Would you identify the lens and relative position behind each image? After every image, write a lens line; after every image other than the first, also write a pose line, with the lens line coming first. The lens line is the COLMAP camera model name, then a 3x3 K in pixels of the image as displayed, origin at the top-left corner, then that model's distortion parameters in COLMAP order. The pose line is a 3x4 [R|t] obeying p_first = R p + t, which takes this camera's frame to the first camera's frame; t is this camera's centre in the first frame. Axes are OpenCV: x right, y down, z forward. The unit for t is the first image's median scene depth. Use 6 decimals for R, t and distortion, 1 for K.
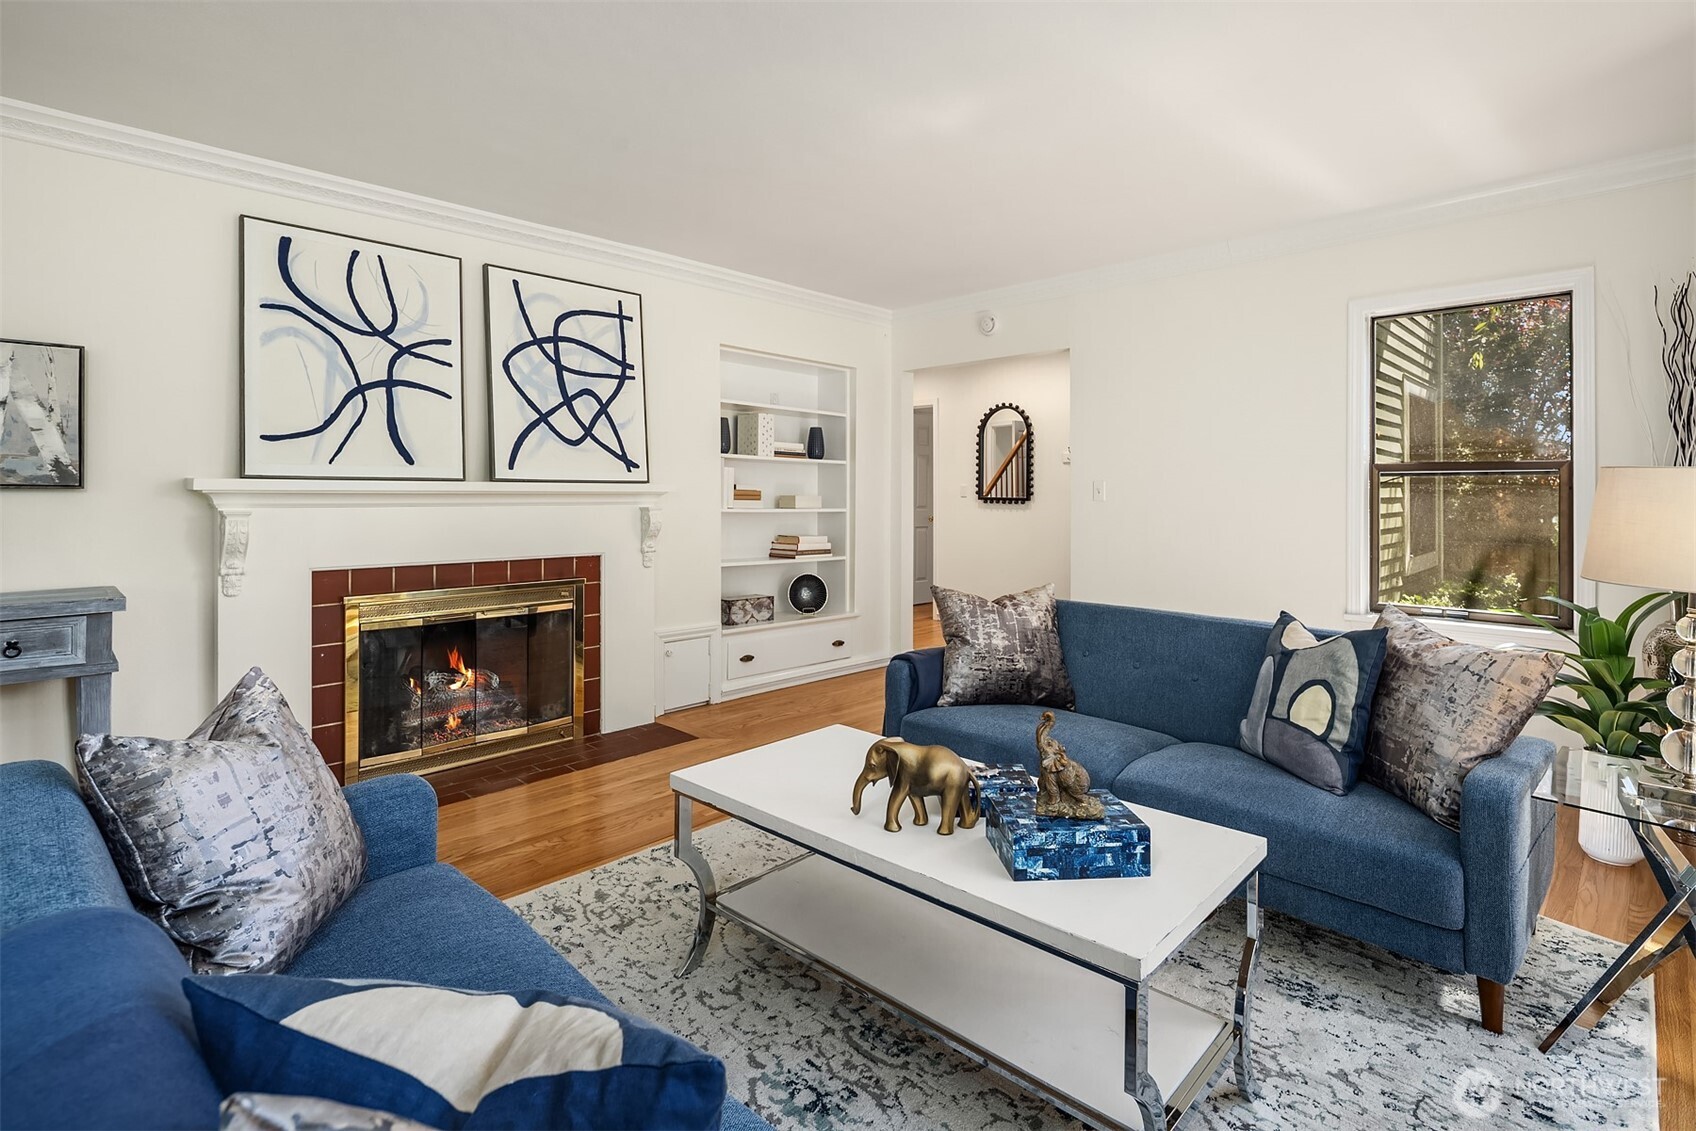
lens RADIAL K [[819.4, 0, 849.7], [0, 819.4, 504.7], [0, 0, 1]] dist [-0.002608, -0.002255]
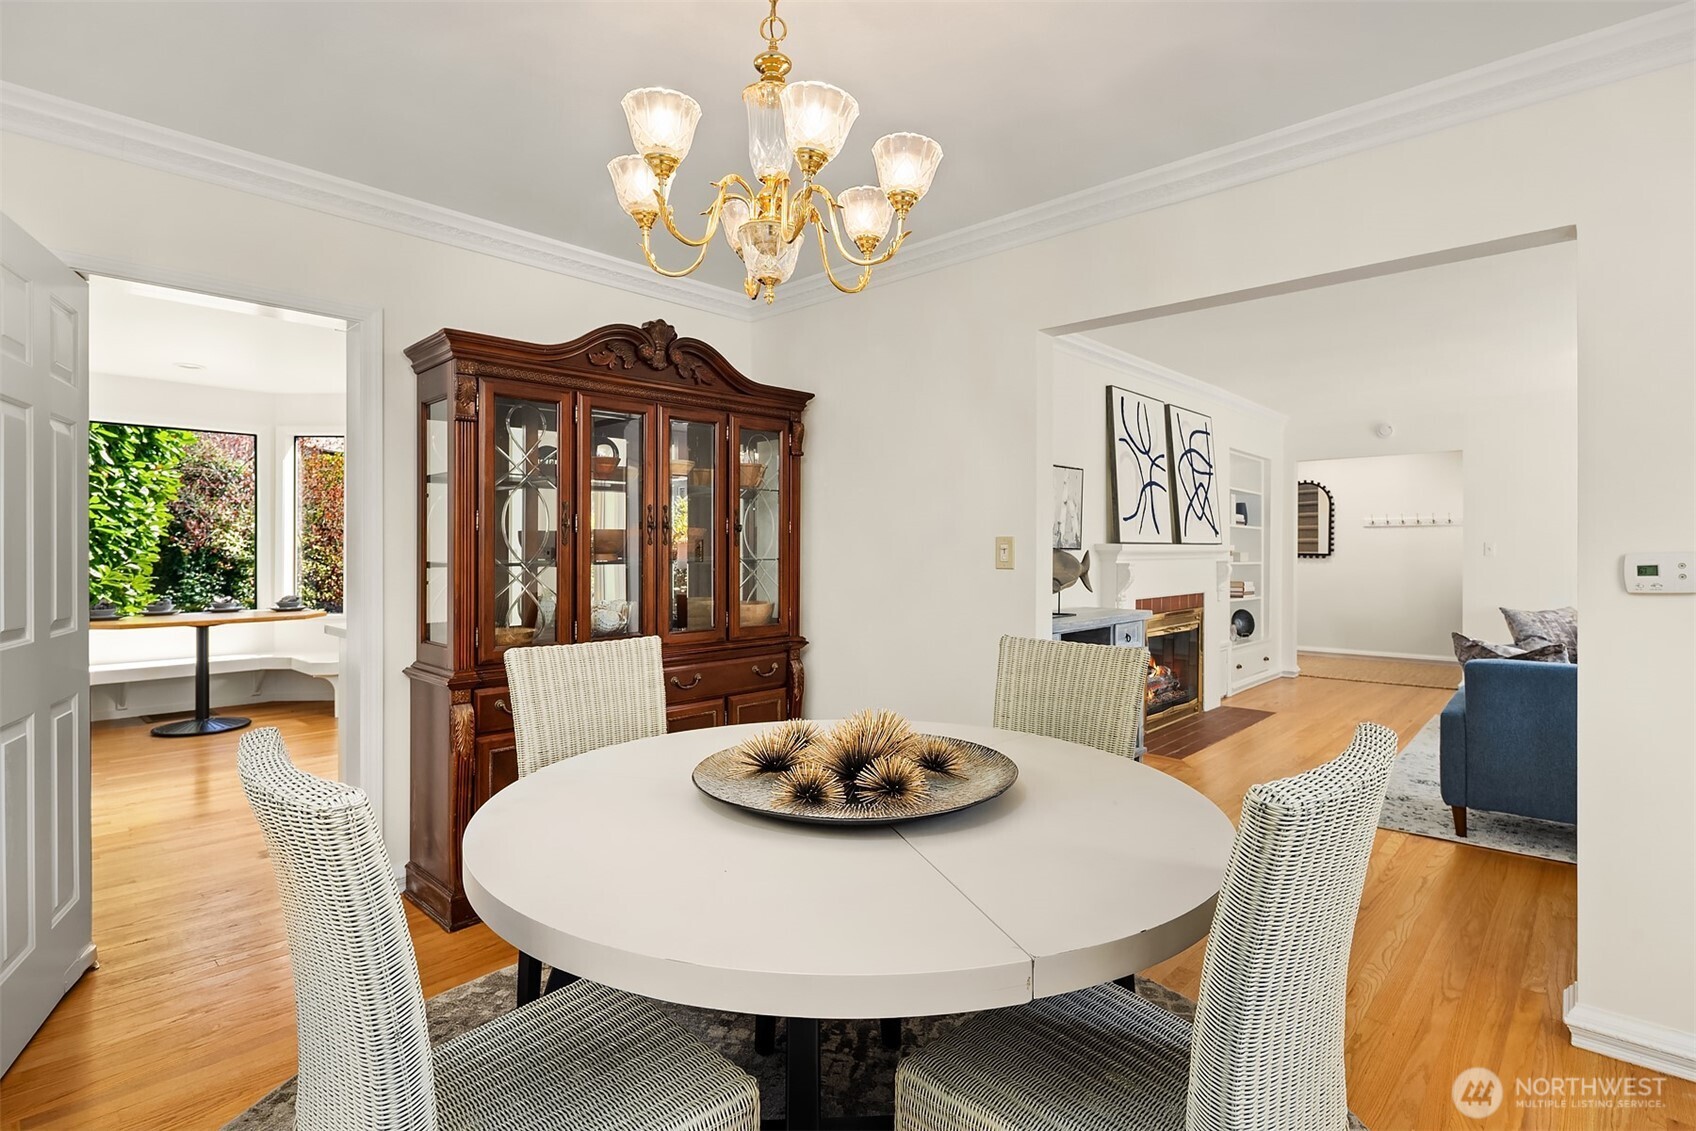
lens RADIAL K [[844.7, 0, 853.1], [0, 844.7, 546.5], [0, 0, 1]] dist [0.002304, -0.000527]
pose [[0.999383, -0.001395, 0.035102, -0.986758], [0.001958, 0.999870, -0.016009, 0.000519], [-0.035075, 0.016068, 0.999255, -0.518420]]
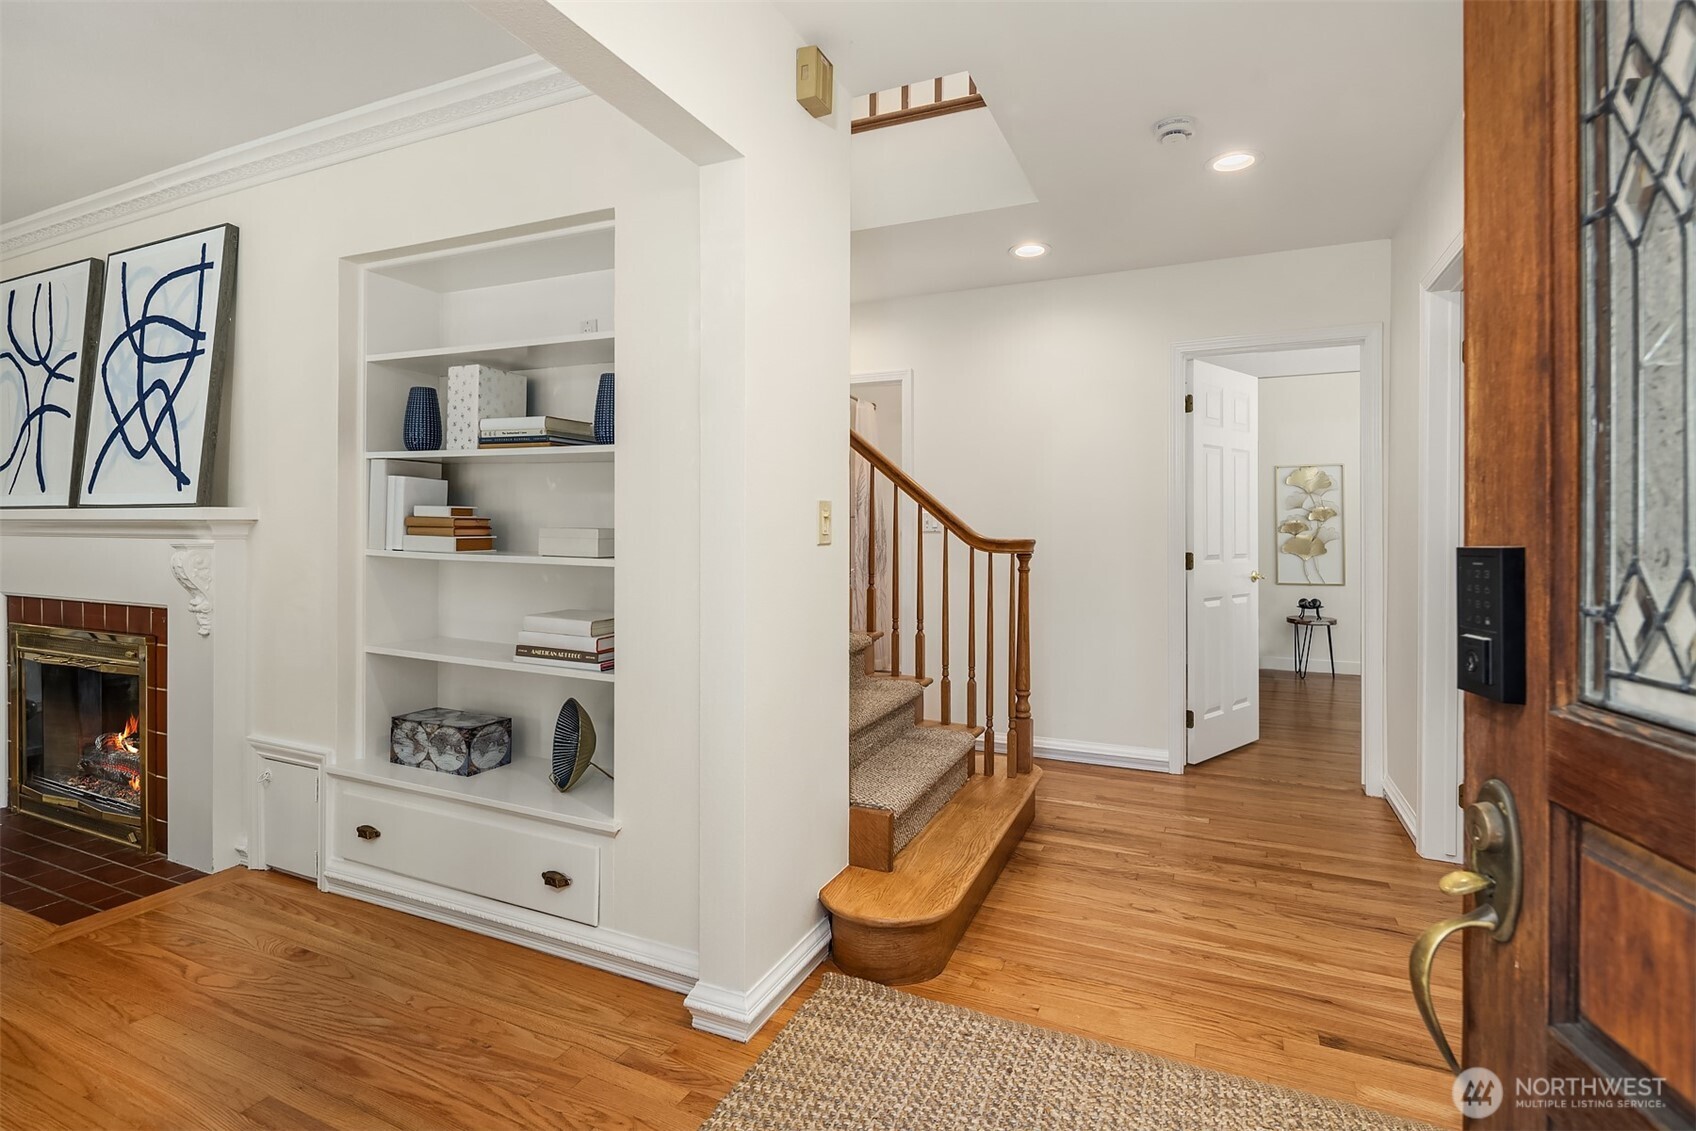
lens RADIAL K [[823.3, 0, 849.1], [0, 823.3, 539.8], [0, 0, 1]] dist [0.000833, -0.001195]
pose [[0.332562, 0.010688, -0.943021, 0.563201], [-0.018565, 0.999816, 0.004785, -0.012735], [0.942899, 0.015916, 0.332699, 1.298807]]
